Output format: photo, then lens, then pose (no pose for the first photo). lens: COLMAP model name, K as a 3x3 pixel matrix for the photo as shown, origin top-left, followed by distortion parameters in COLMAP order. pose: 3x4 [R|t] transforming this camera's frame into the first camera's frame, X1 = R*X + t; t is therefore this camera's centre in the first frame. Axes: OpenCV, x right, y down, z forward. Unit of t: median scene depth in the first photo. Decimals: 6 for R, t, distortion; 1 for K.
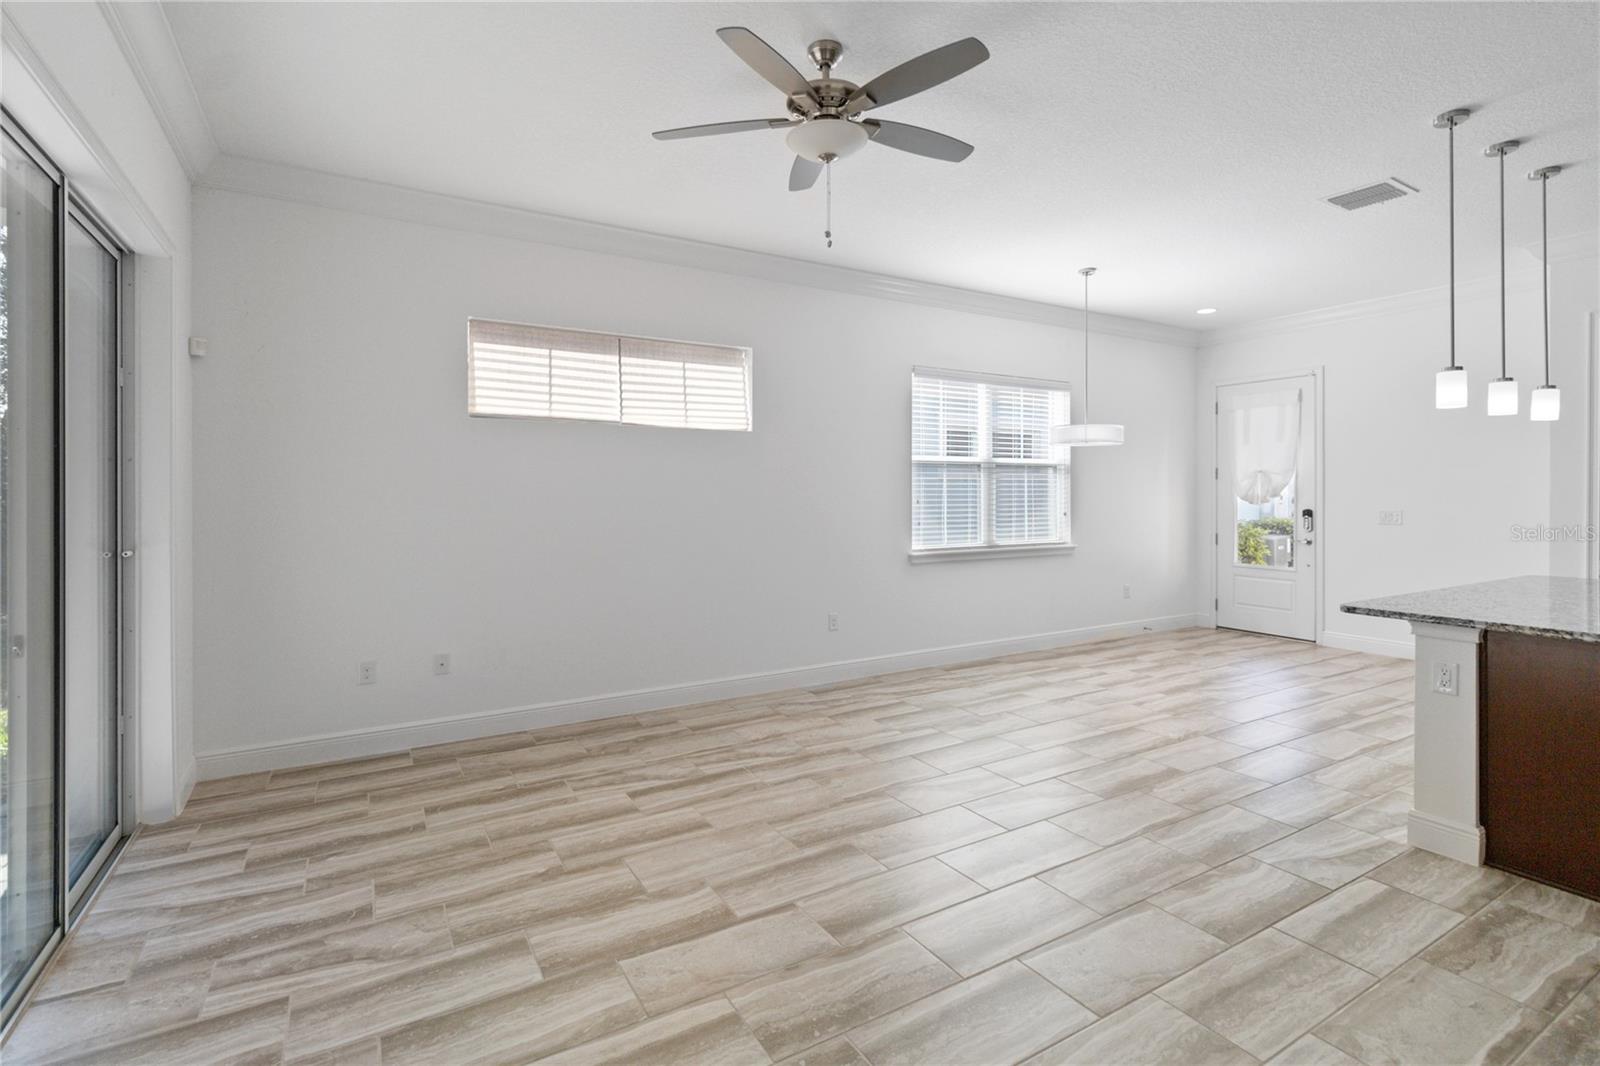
lens RADIAL K [[760.4, 0, 812.4], [0, 760.4, 497.4], [0, 0, 1]] dist [0.002085, -0.000509]
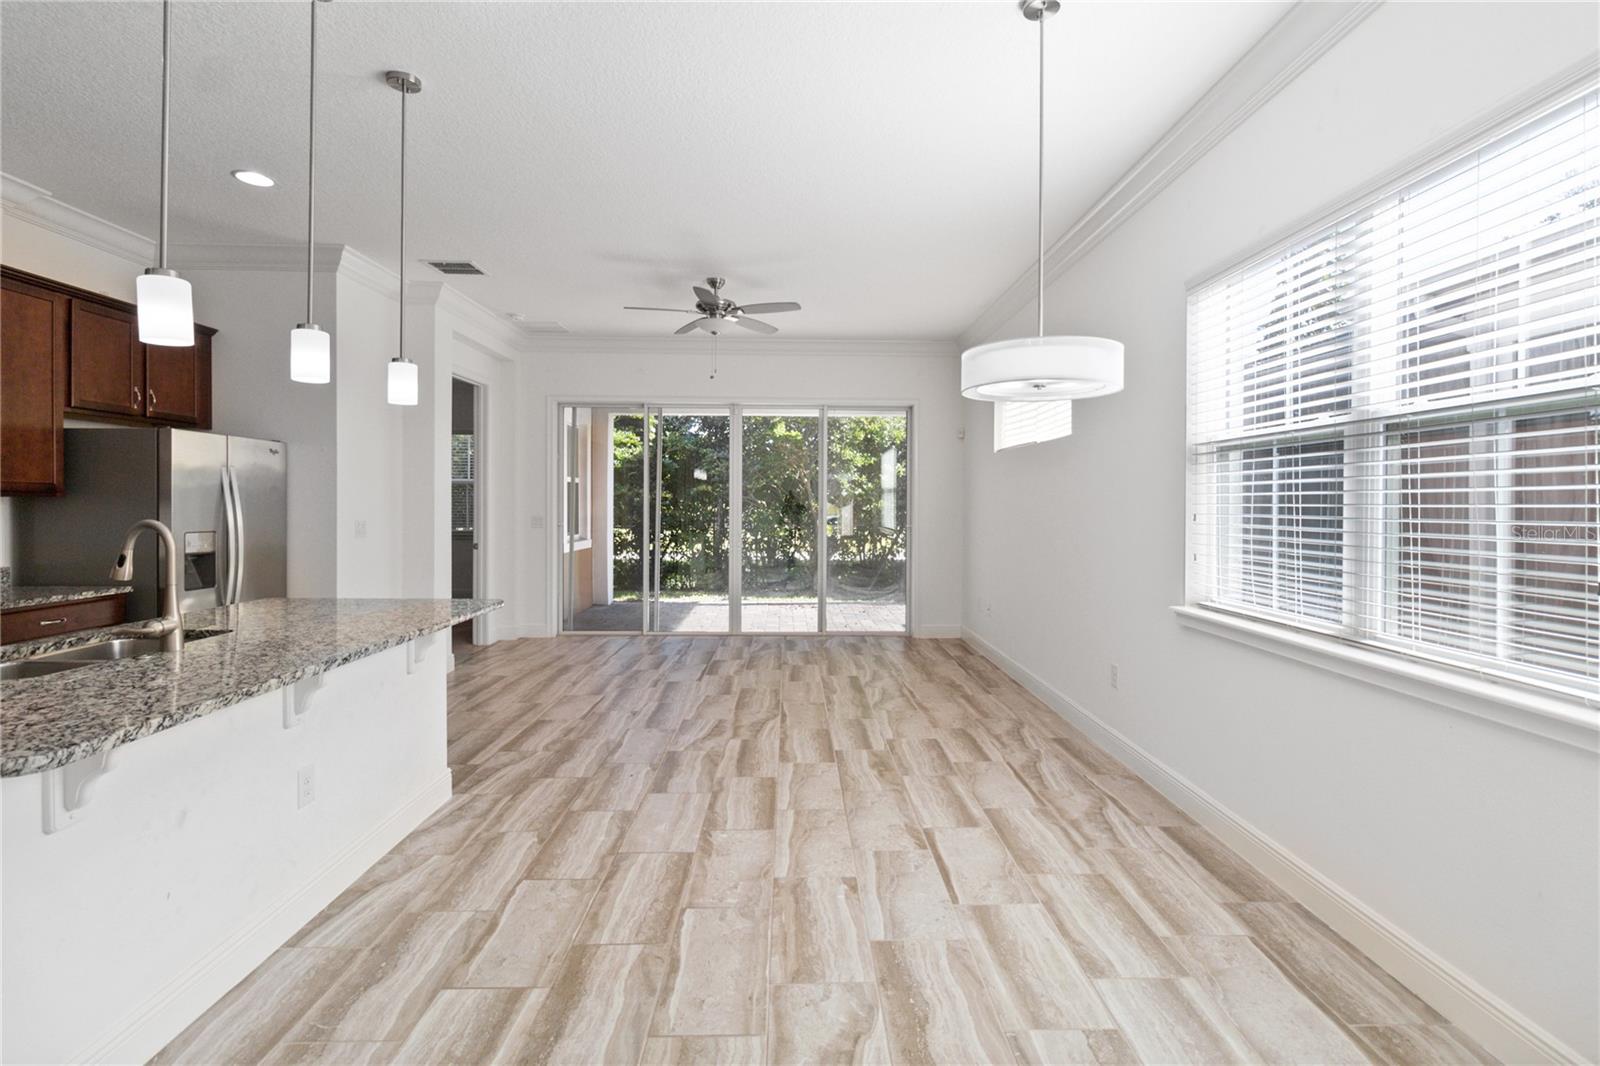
lens RADIAL K [[758.8, 0, 810.9], [0, 758.8, 508.2], [0, 0, 1]] dist [0.001262, -0.000186]
pose [[-0.495337, 0.004285, -0.868690, 1.231584], [-0.008957, 0.999909, 0.010039, -0.007104], [0.868655, 0.012754, -0.495254, 1.663876]]
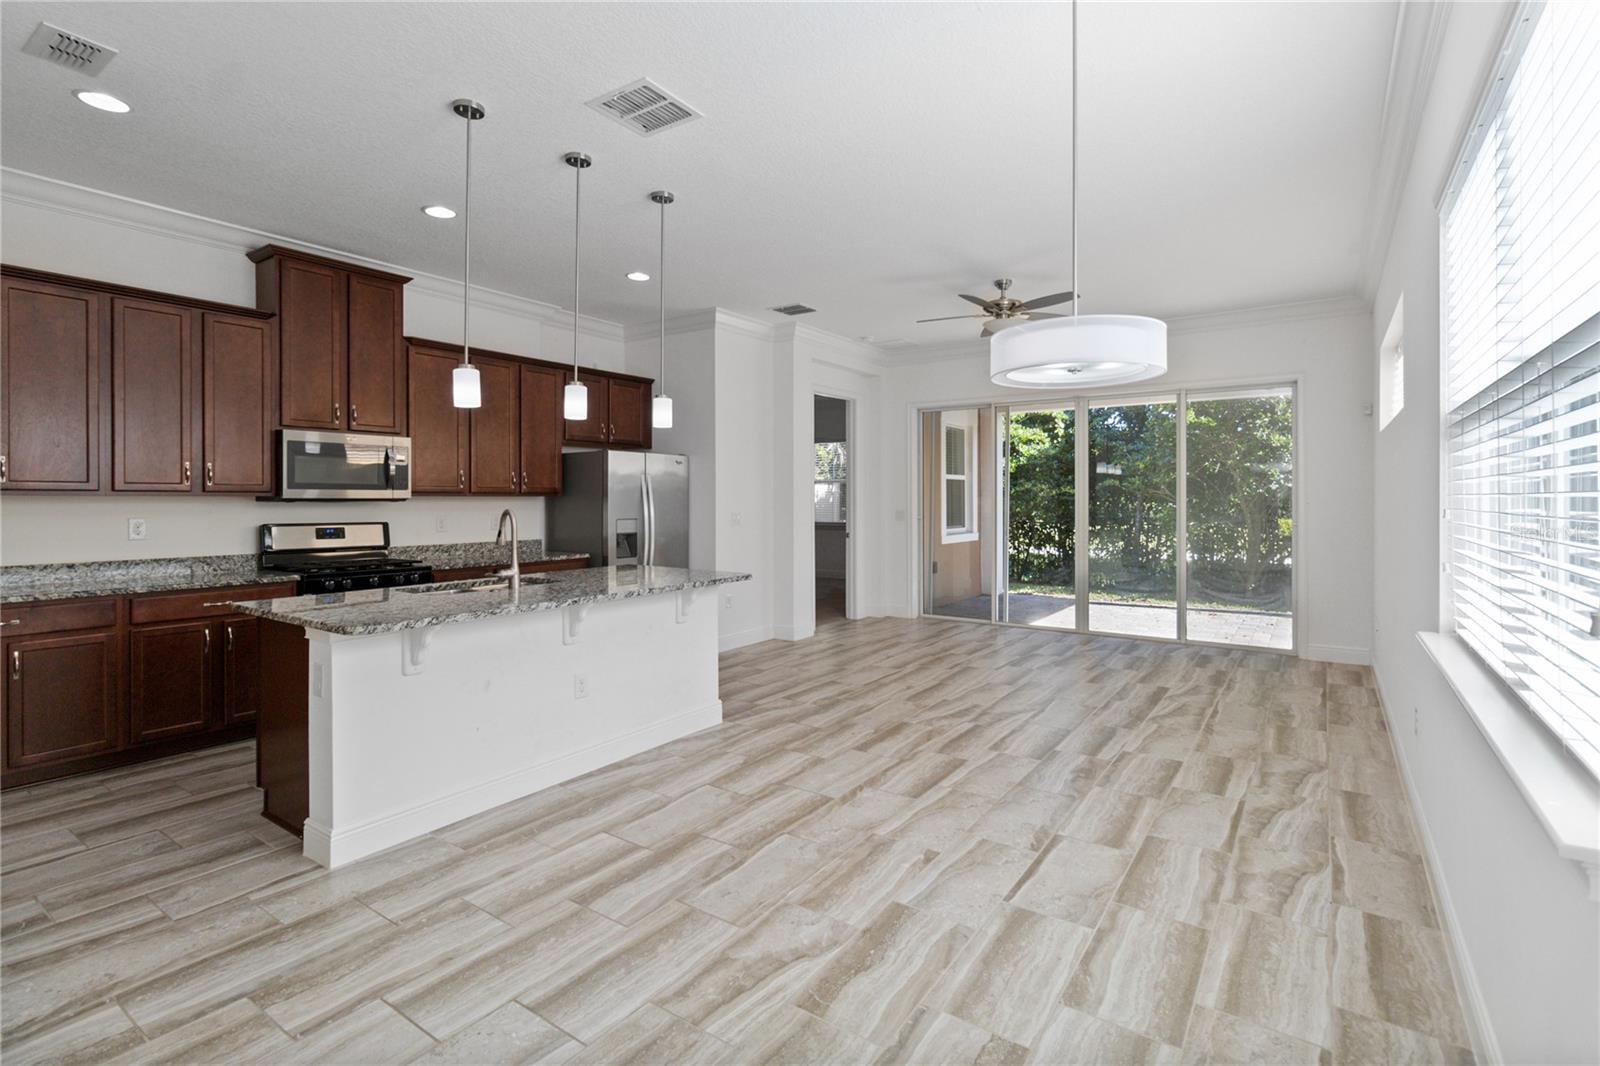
lens RADIAL K [[745.2, 0, 811.1], [0, 745.2, 503.8], [0, 0, 1]] dist [0.000360, 0.000330]
pose [[-0.912340, 0.004465, -0.409410, 0.997252], [-0.000593, 0.999925, 0.012227, -0.006683], [0.409433, 0.011398, -0.912269, 1.980832]]
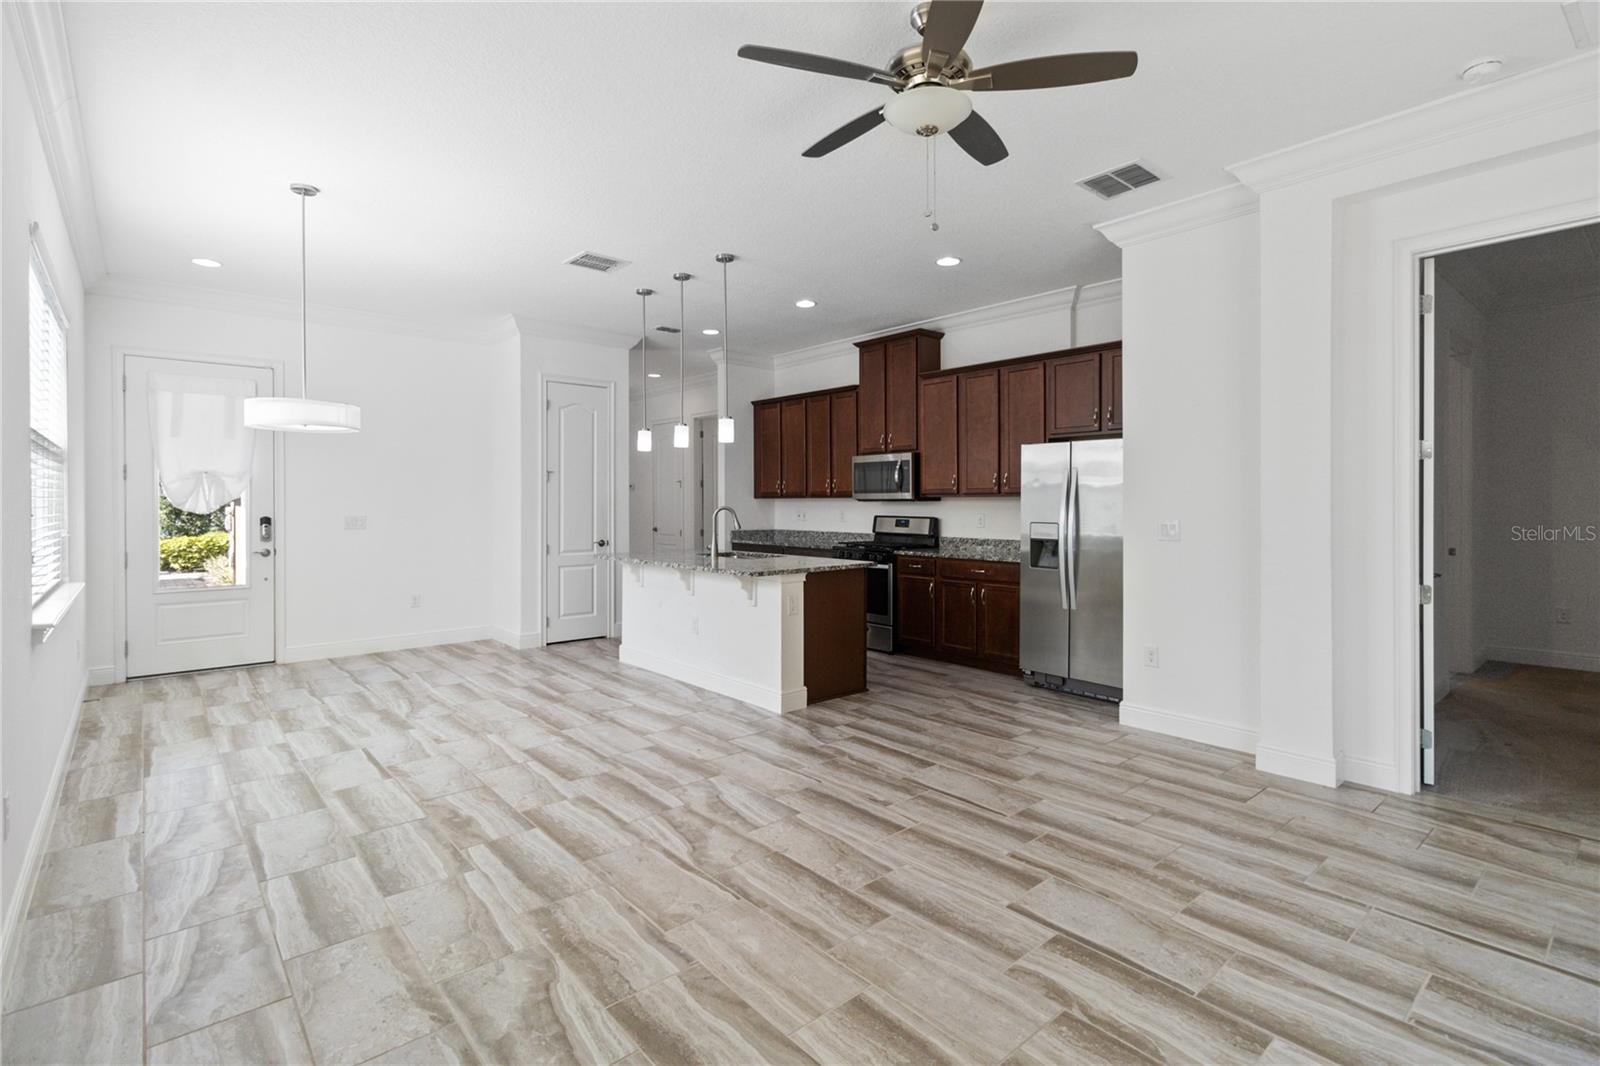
lens RADIAL K [[758.8, 0, 810.9], [0, 758.8, 508.2], [0, 0, 1]] dist [0.001262, -0.000186]
pose [[-0.173655, -0.007726, 0.984776, -0.655560], [0.007986, 0.999925, 0.009253, 0.003481], [-0.984774, 0.009471, -0.173581, 0.979741]]
